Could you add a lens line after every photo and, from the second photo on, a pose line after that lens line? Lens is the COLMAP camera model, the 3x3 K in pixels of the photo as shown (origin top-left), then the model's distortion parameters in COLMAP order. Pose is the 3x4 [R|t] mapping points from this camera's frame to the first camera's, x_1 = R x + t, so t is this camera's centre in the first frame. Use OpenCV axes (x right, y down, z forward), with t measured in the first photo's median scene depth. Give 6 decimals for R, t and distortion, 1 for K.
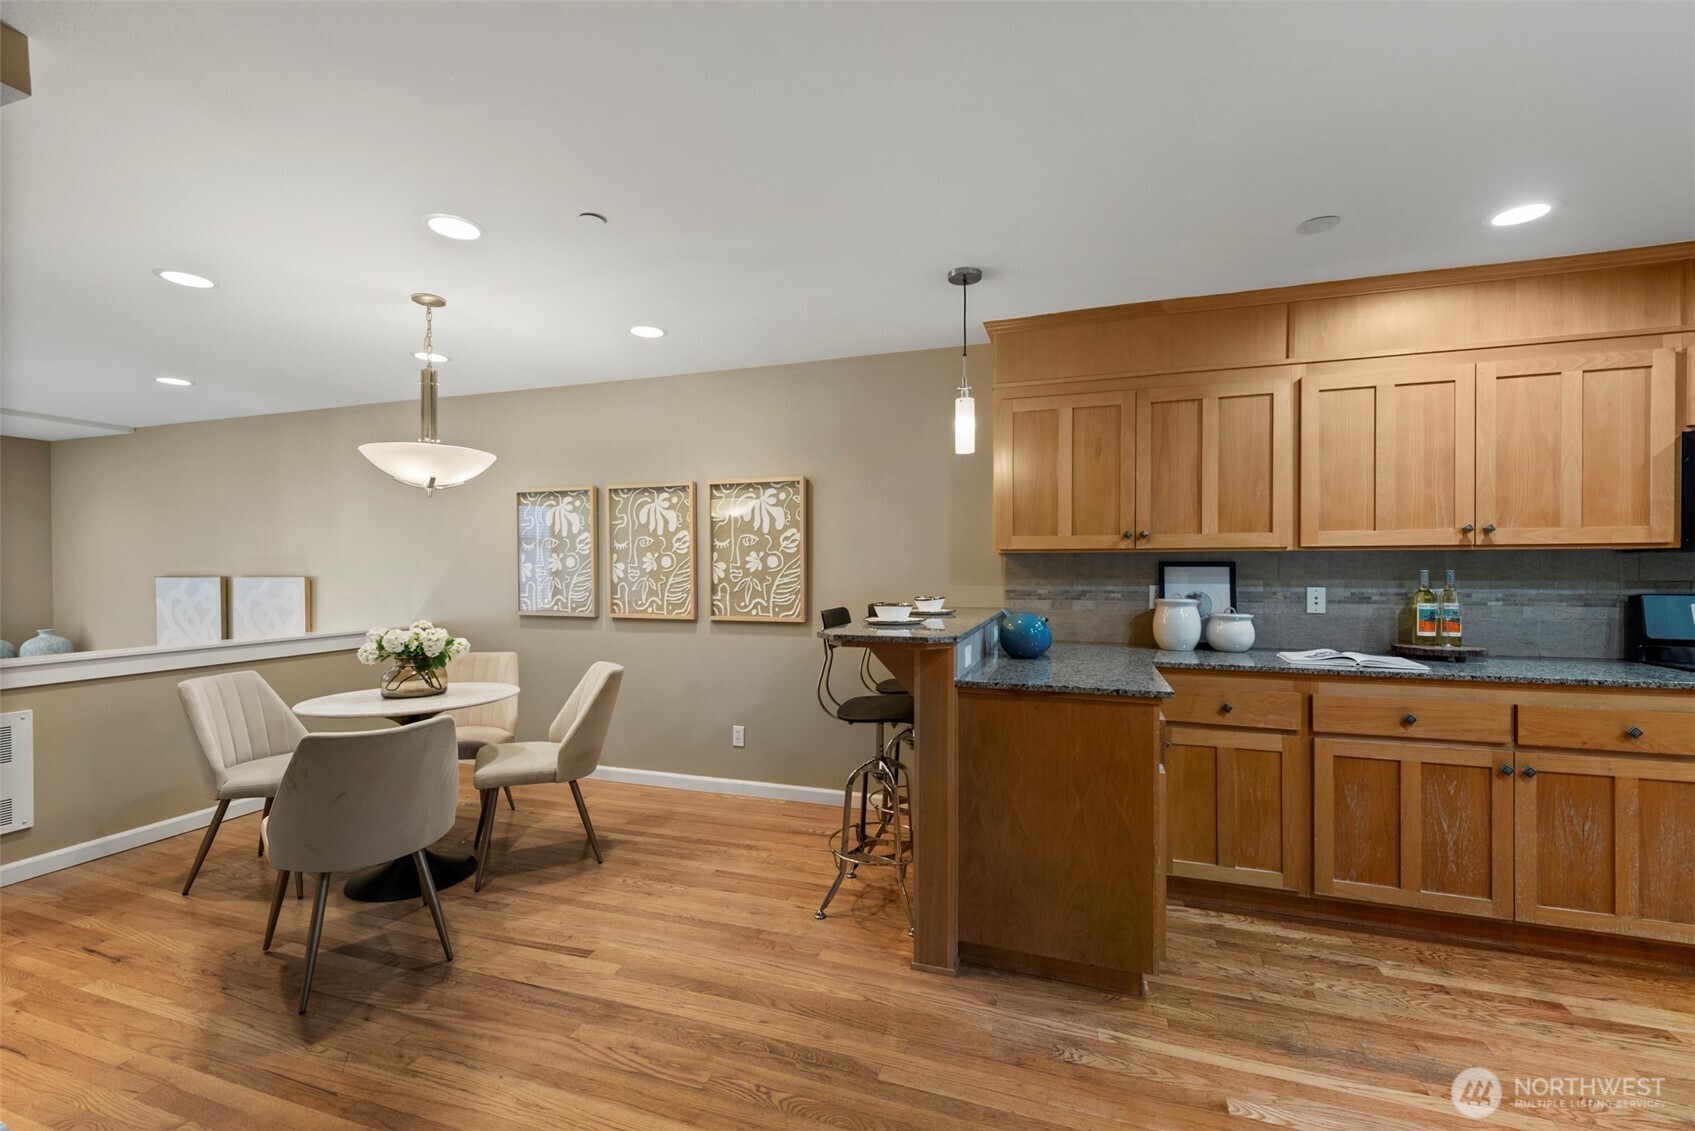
lens RADIAL K [[696.6, 0, 839.0], [0, 696.6, 570.2], [0, 0, 1]] dist [0.007270, -0.001020]
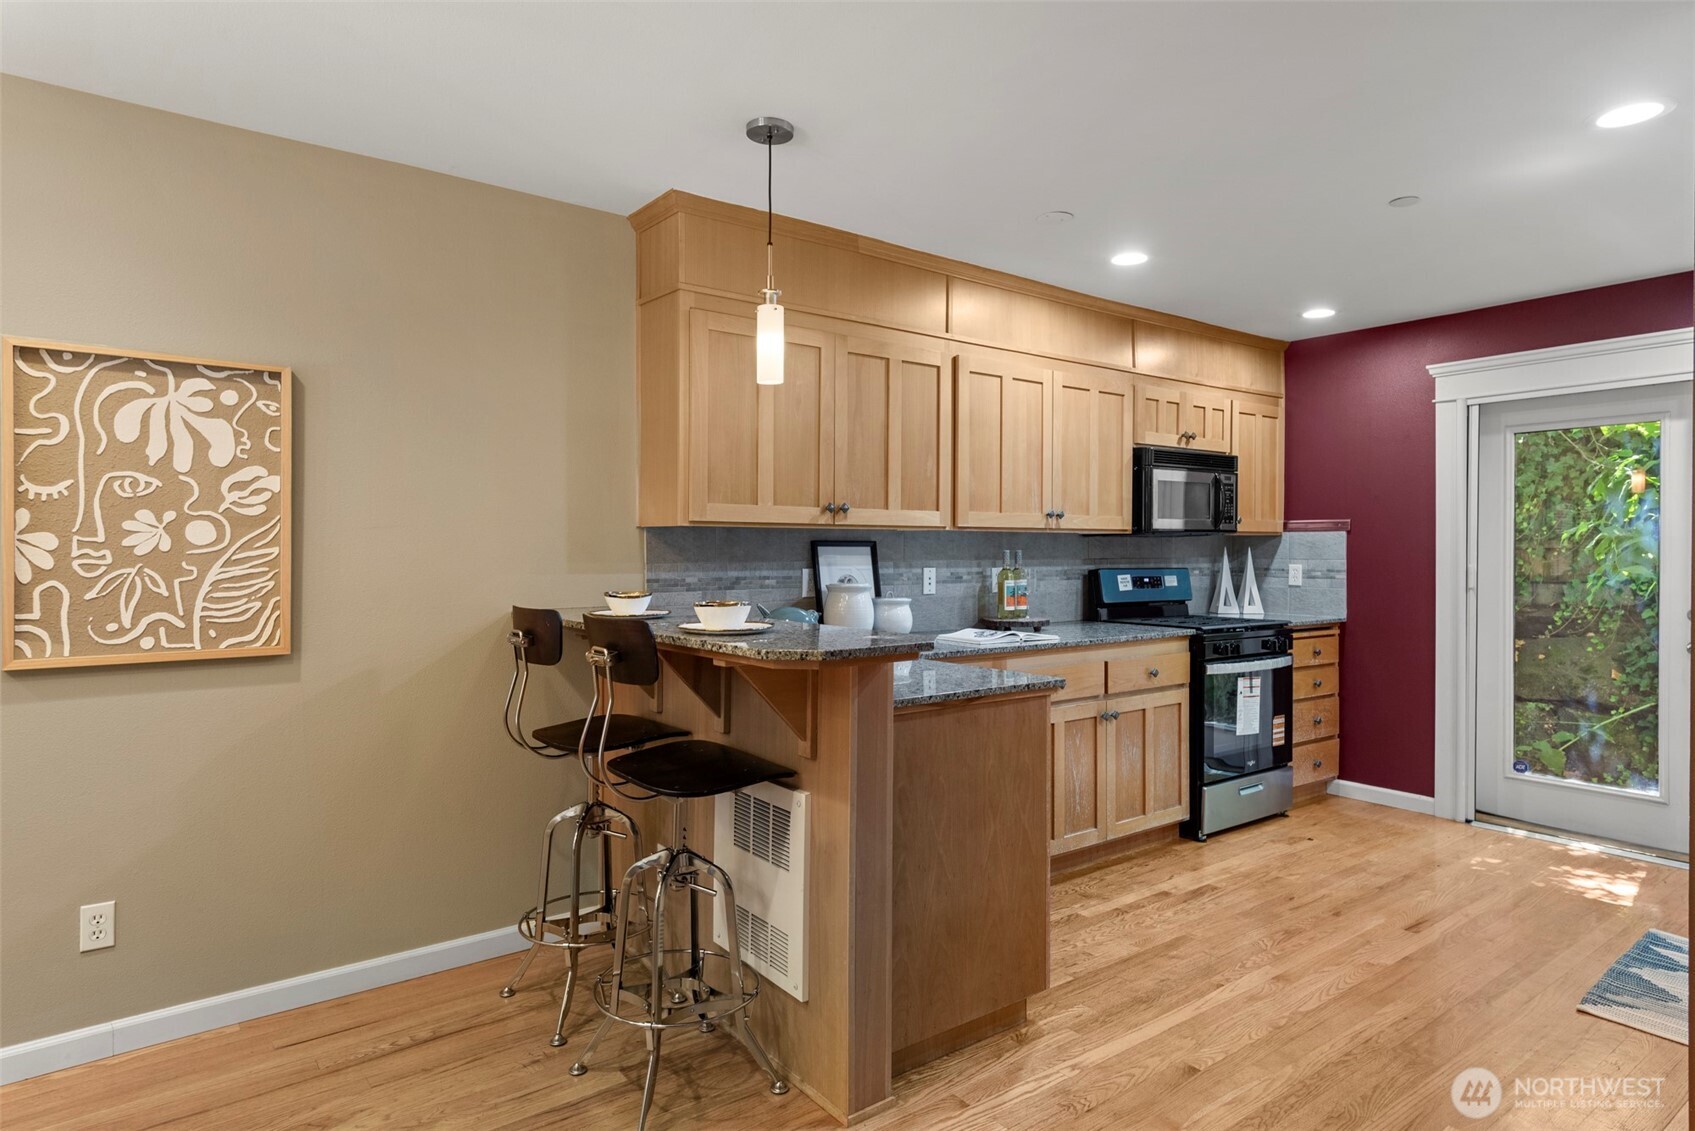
lens RADIAL K [[956.2, 0, 840.6], [0, 956.2, 552.5], [0, 0, 1]] dist [0.019489, -0.000191]
pose [[0.562037, -0.001666, 0.827110, -0.553474], [0.000589, 0.999999, 0.001615, 0.000763], [-0.827112, -0.000420, 0.562037, 0.378889]]
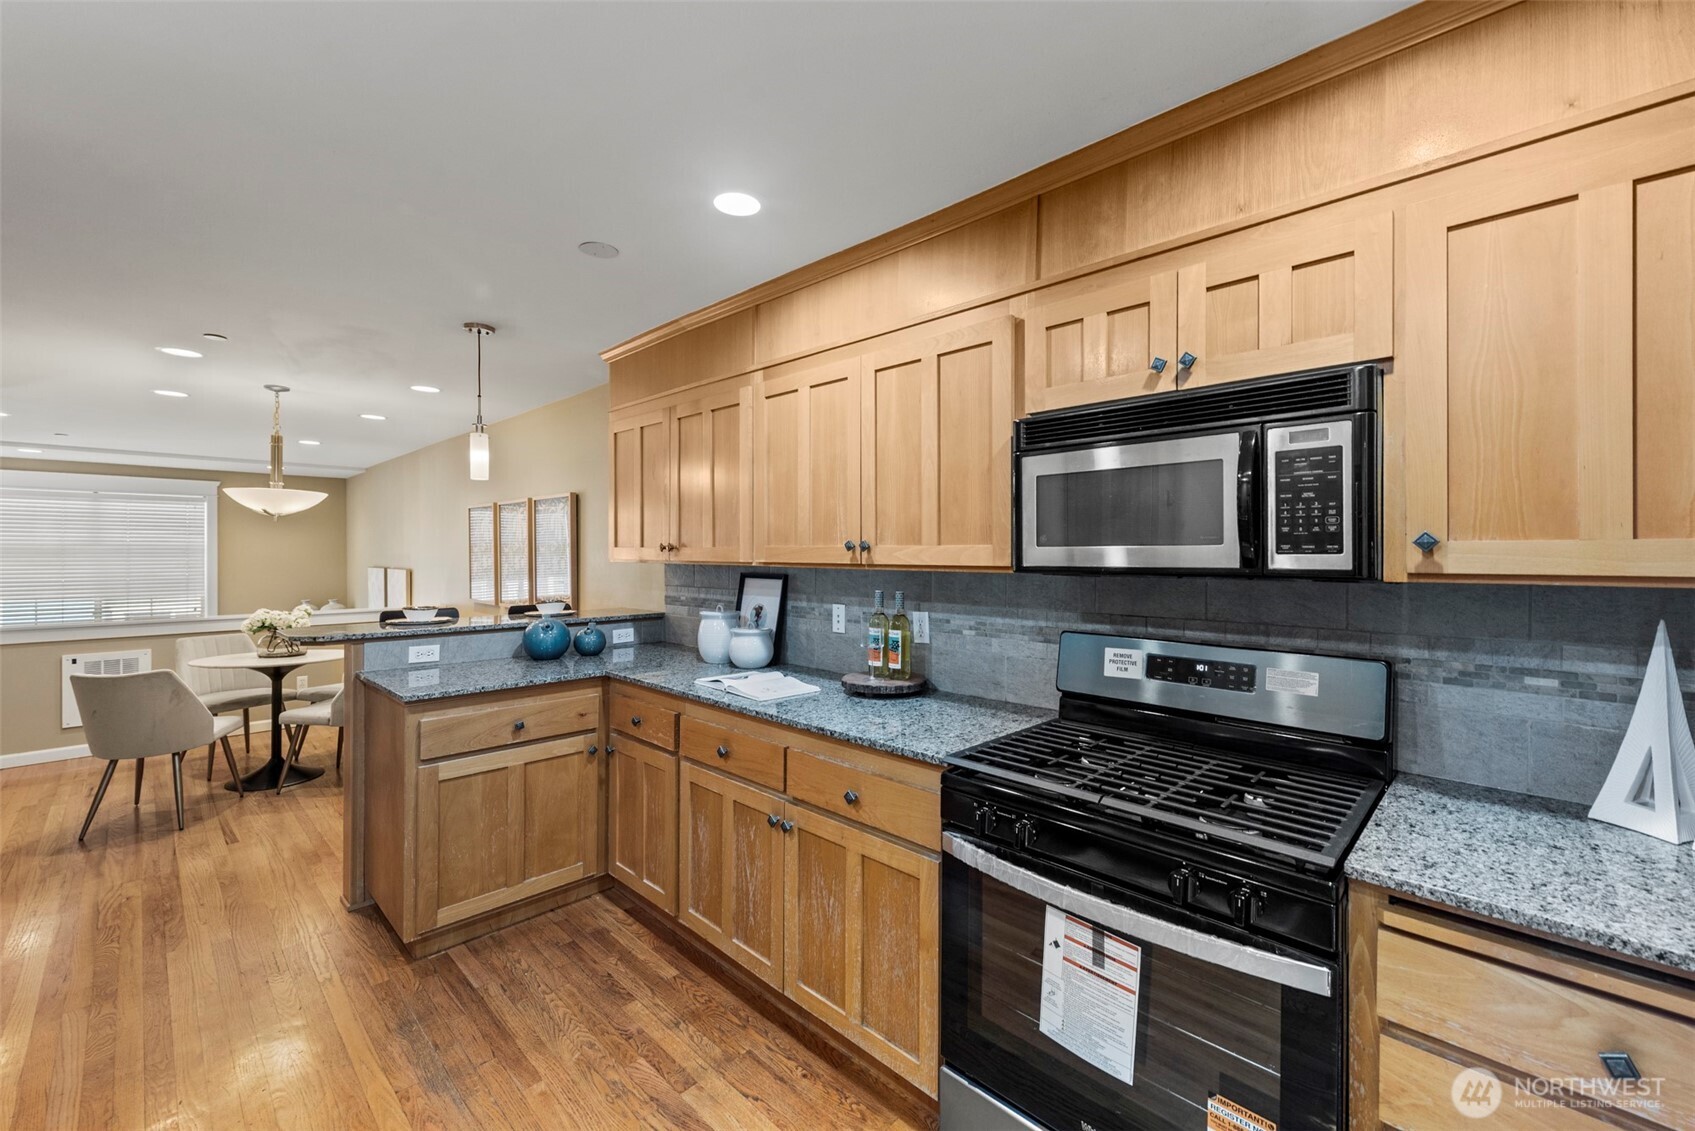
lens RADIAL K [[677.8, 0, 846.8], [0, 677.8, 554.2], [0, 0, 1]] dist [0.007820, -0.001200]
pose [[0.906676, 0.003964, -0.421809, 1.172791], [-0.004891, 0.999987, -0.001116, -0.044757], [0.421799, 0.003075, 0.906684, 0.214914]]
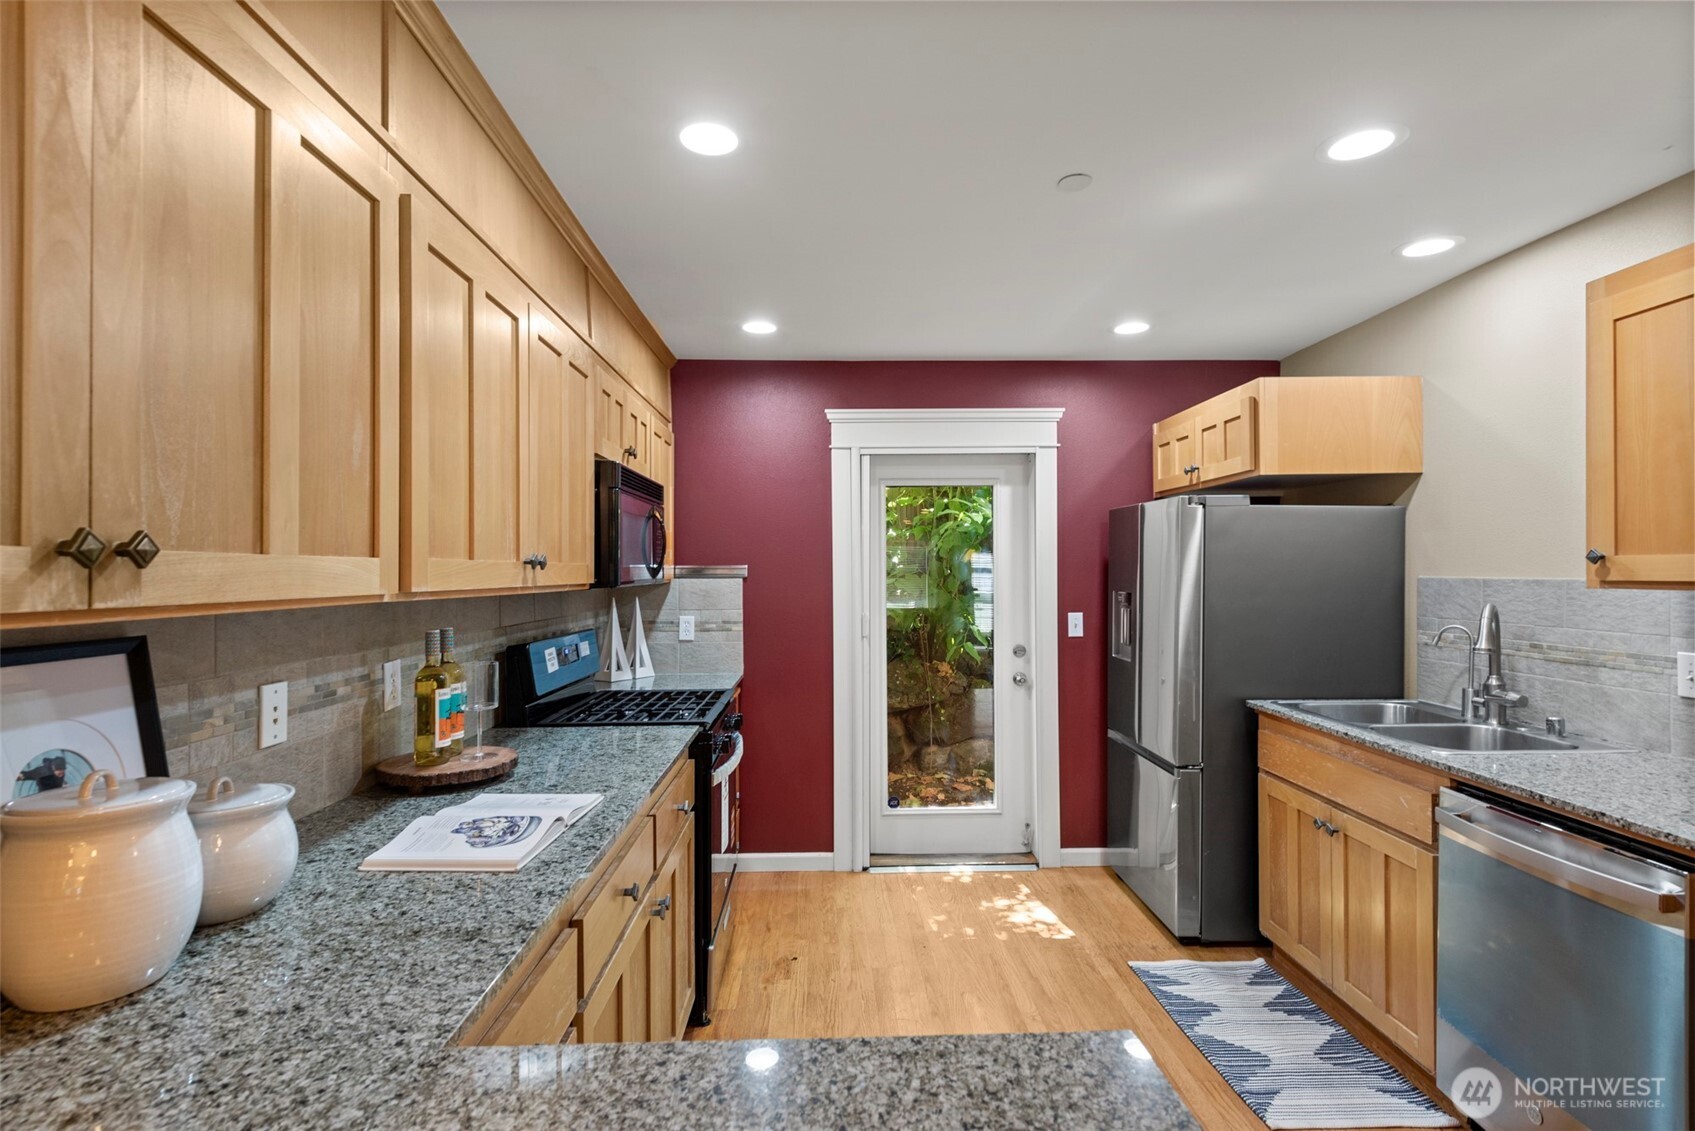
lens RADIAL K [[810.6, 0, 840.3], [0, 810.6, 569.9], [0, 0, 1]] dist [0.001555, -0.000414]
pose [[-0.351077, 0.004490, 0.936336, 0.111900], [0.005346, 0.999982, -0.002791, -0.045325], [-0.936331, 0.004026, -0.351095, 0.934409]]
